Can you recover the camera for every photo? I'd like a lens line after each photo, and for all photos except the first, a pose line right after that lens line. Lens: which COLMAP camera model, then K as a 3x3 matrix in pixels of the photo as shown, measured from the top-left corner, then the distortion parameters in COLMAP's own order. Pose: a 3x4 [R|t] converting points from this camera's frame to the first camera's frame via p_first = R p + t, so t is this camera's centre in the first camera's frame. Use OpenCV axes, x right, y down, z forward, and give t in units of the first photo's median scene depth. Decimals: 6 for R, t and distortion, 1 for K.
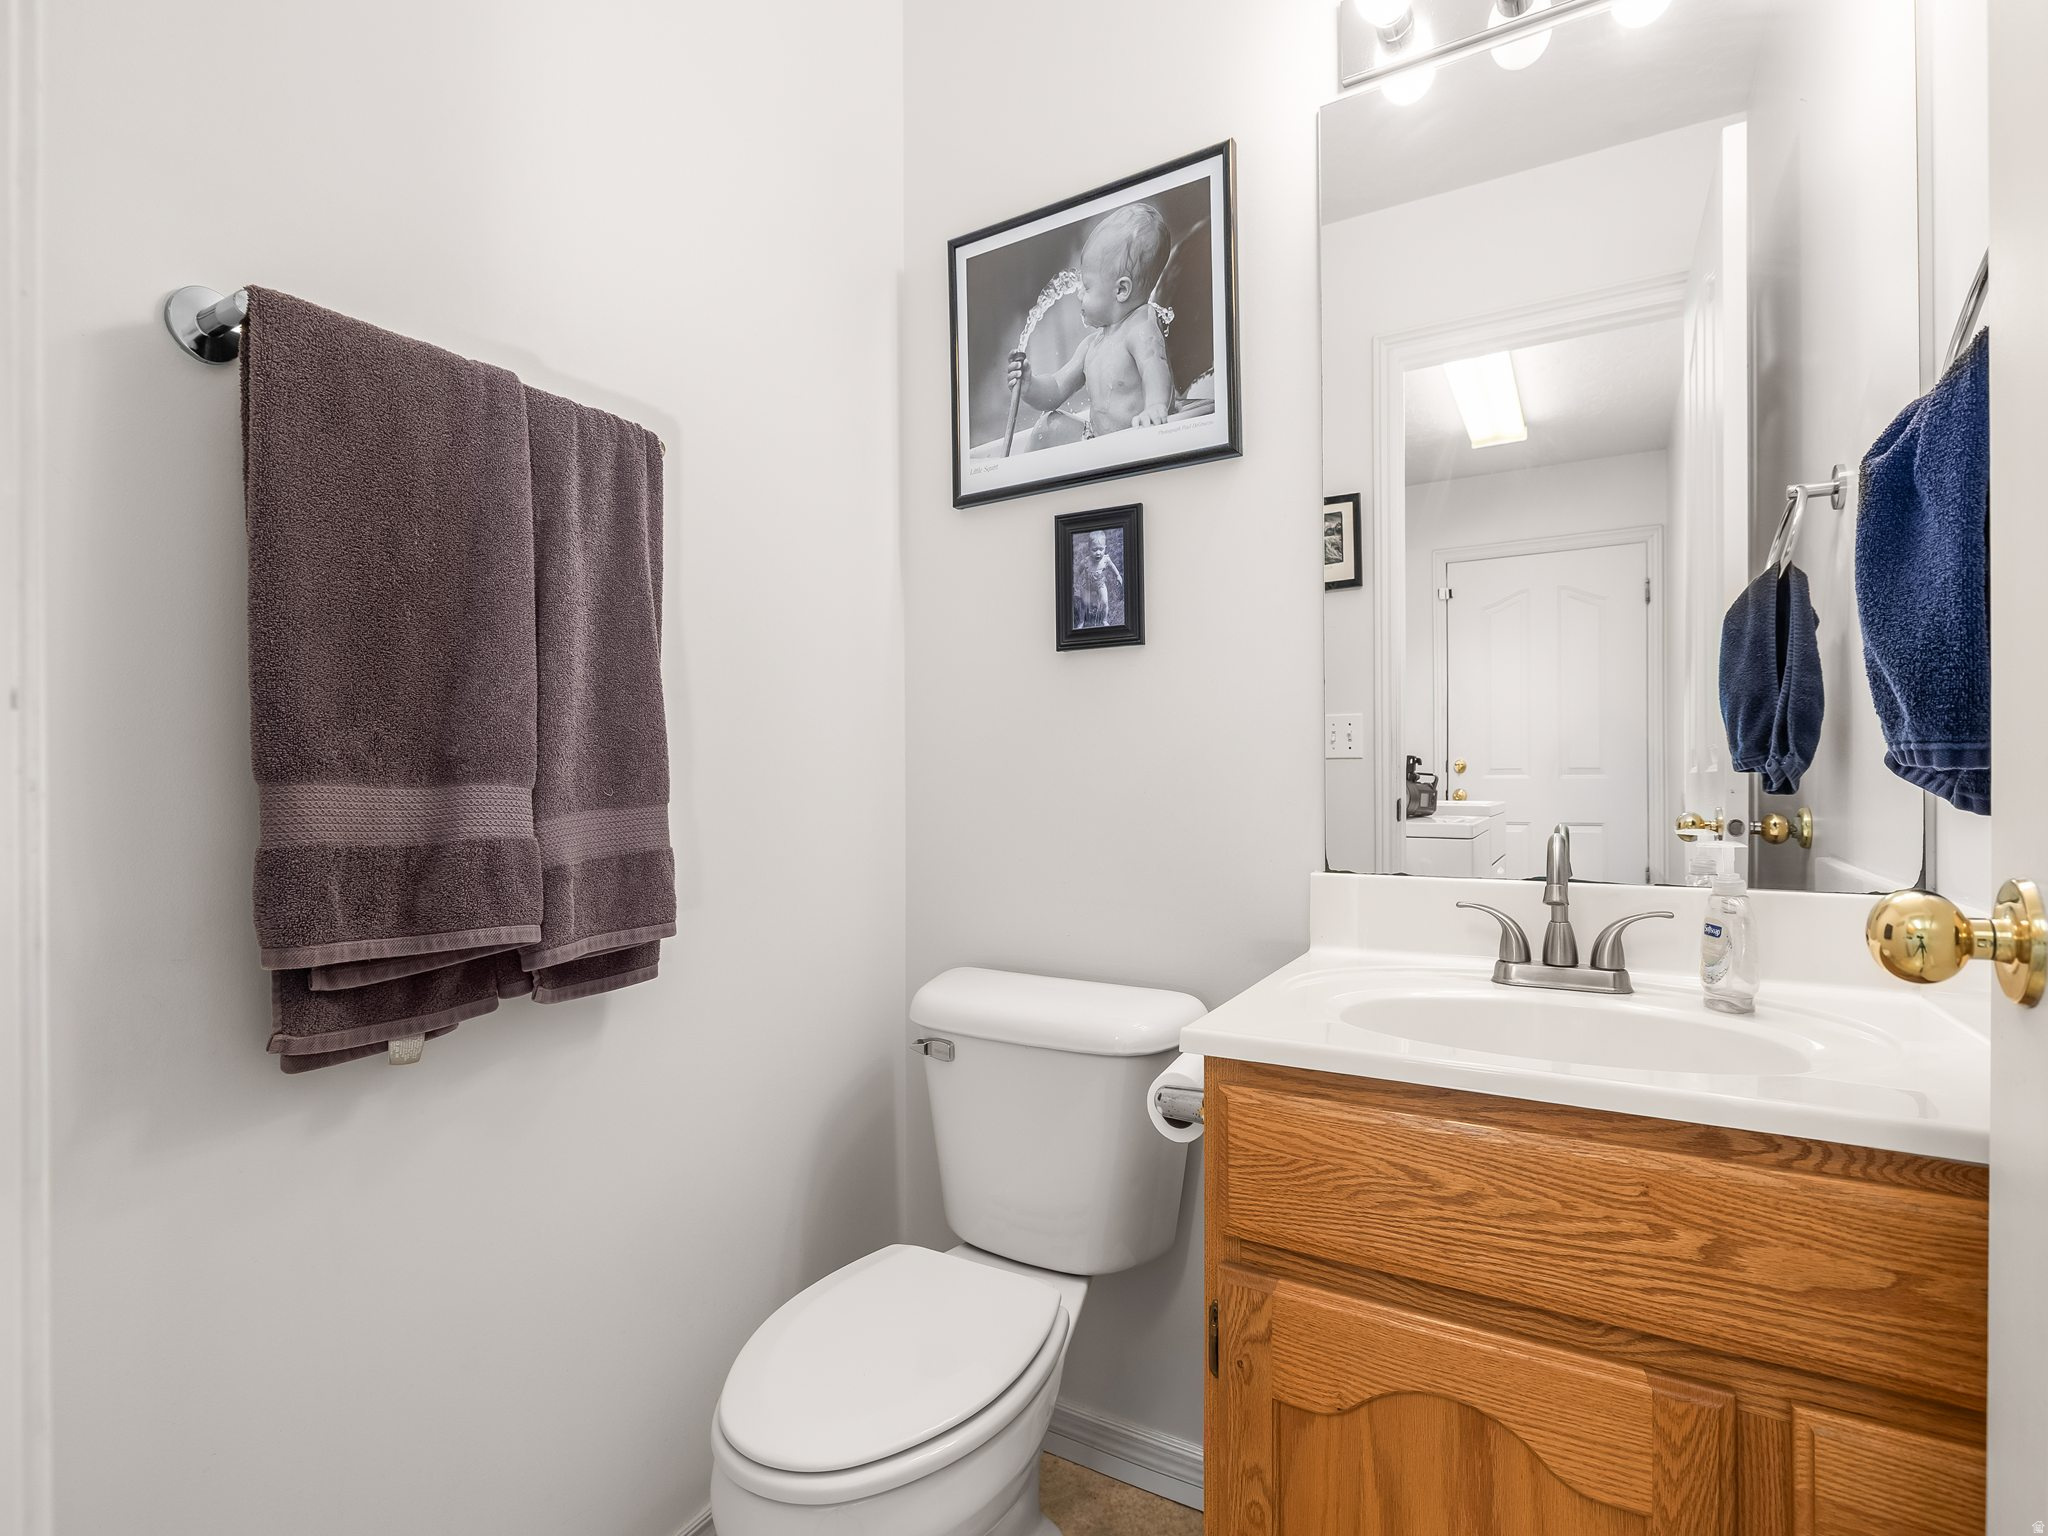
lens RADIAL K [[982.8, 0, 1025.6], [0, 982.8, 775.2], [0, 0, 1]] dist [-0.013710, 0.001723]
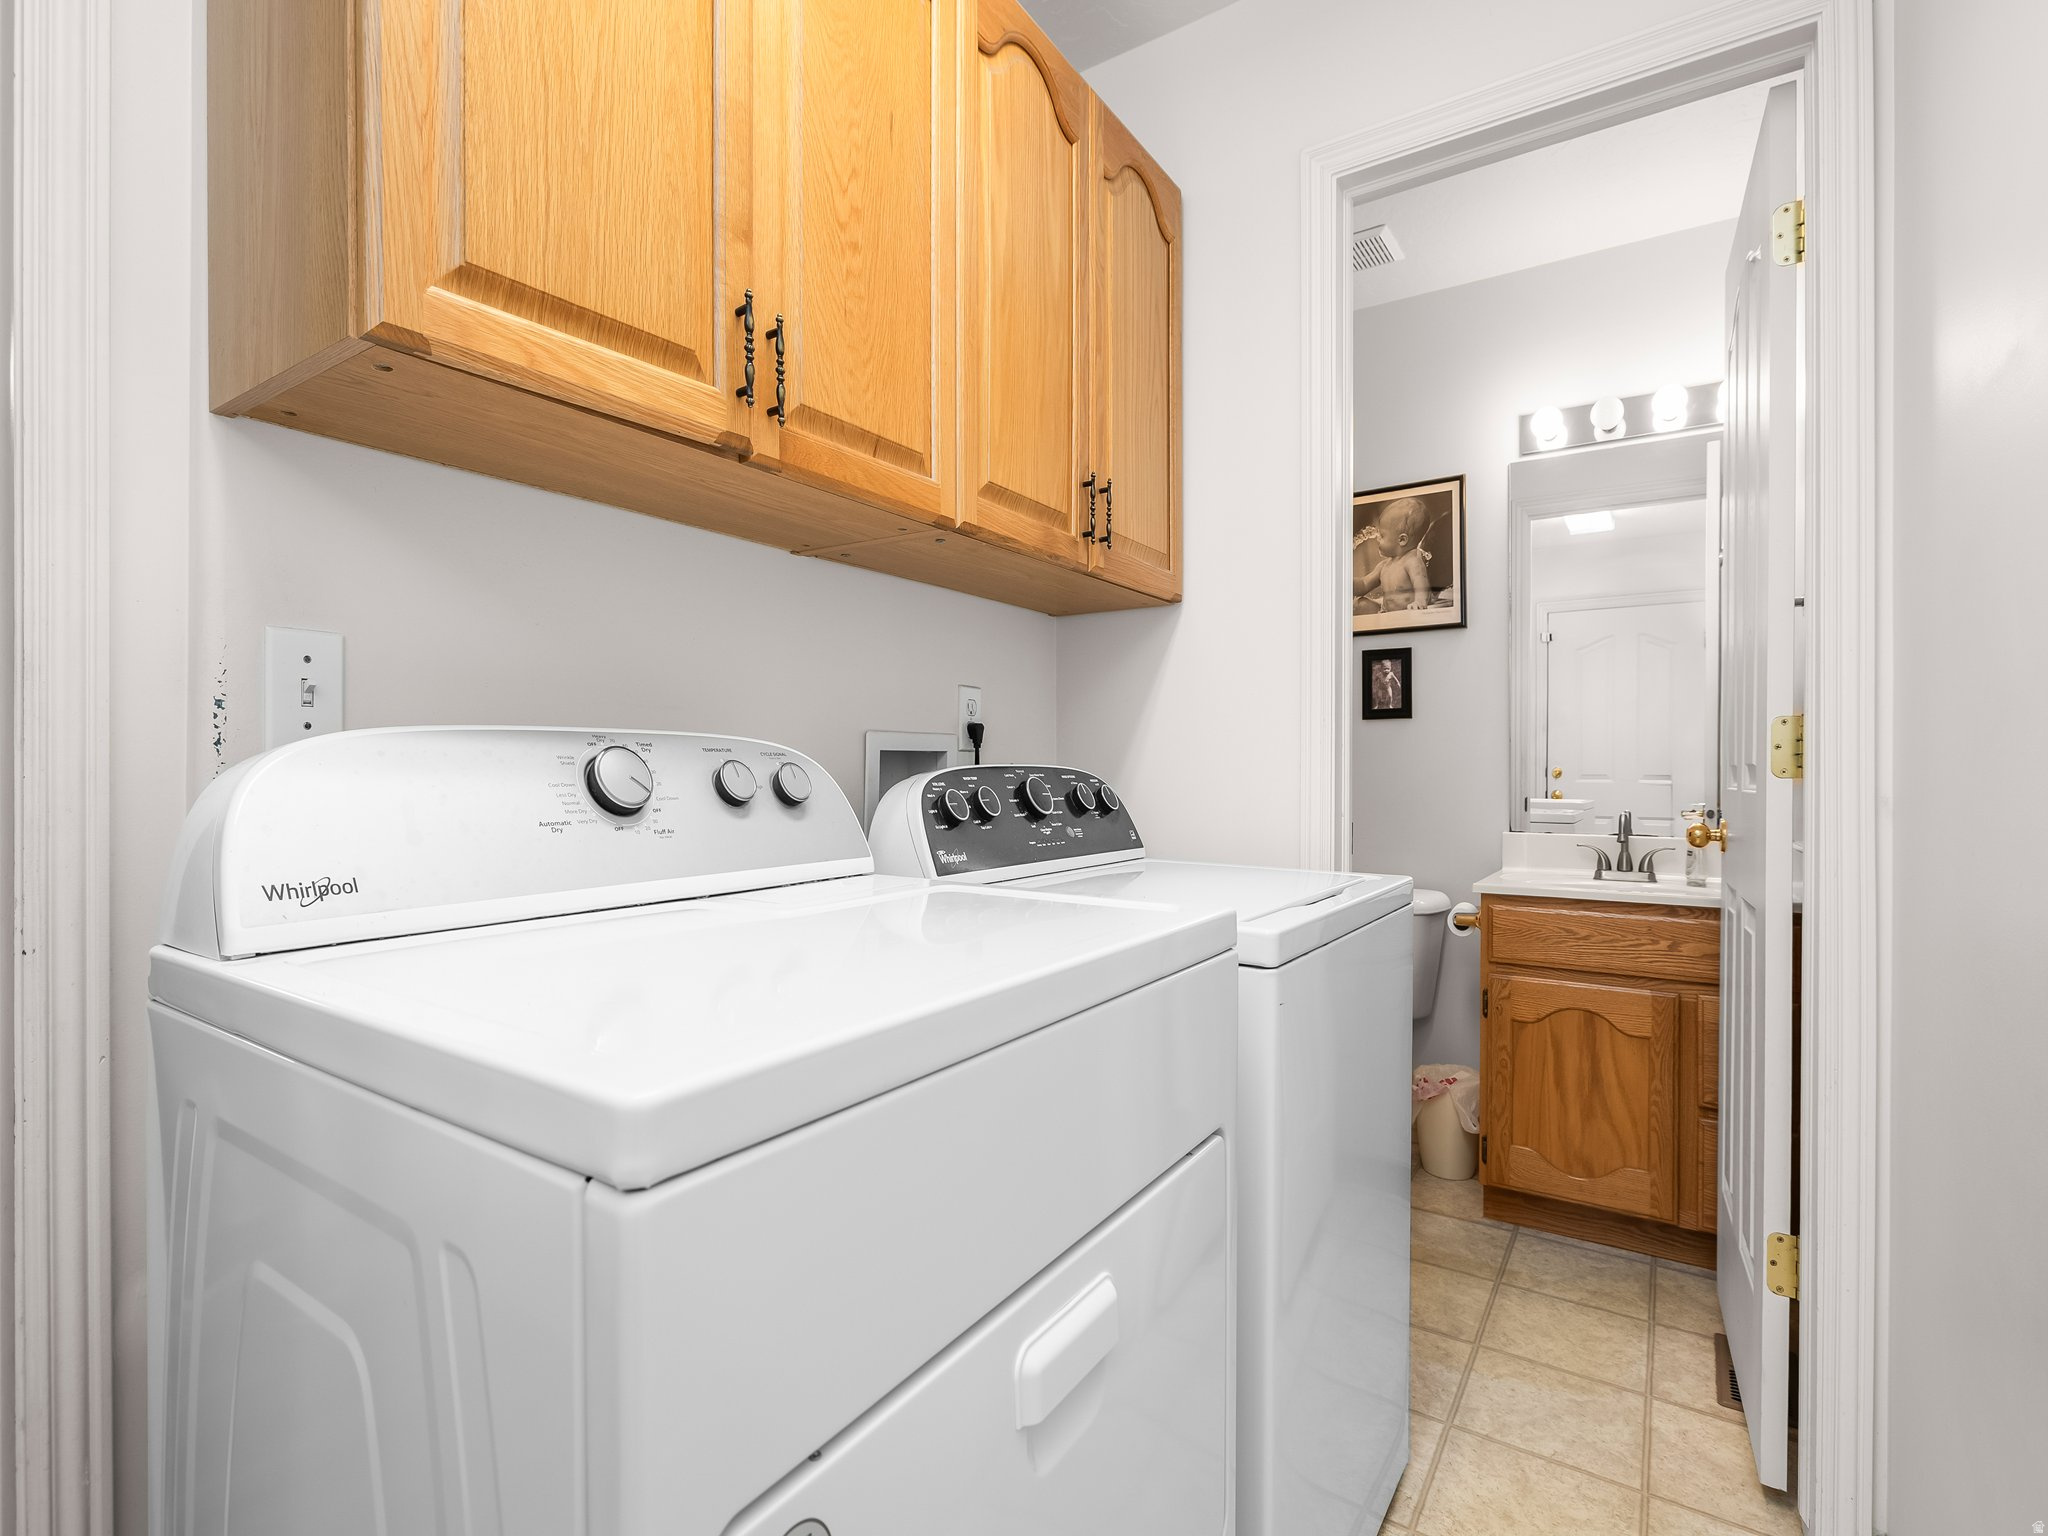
lens RADIAL K [[982.8, 0, 1019.3], [0, 982.8, 768.8], [0, 0, 1]] dist [-0.013710, 0.001723]
pose [[0.997373, 0.009520, -0.071807, -0.560394], [-0.009521, 0.999955, 0.000332, -0.025368], [0.071806, 0.000352, 0.997419, -1.100716]]
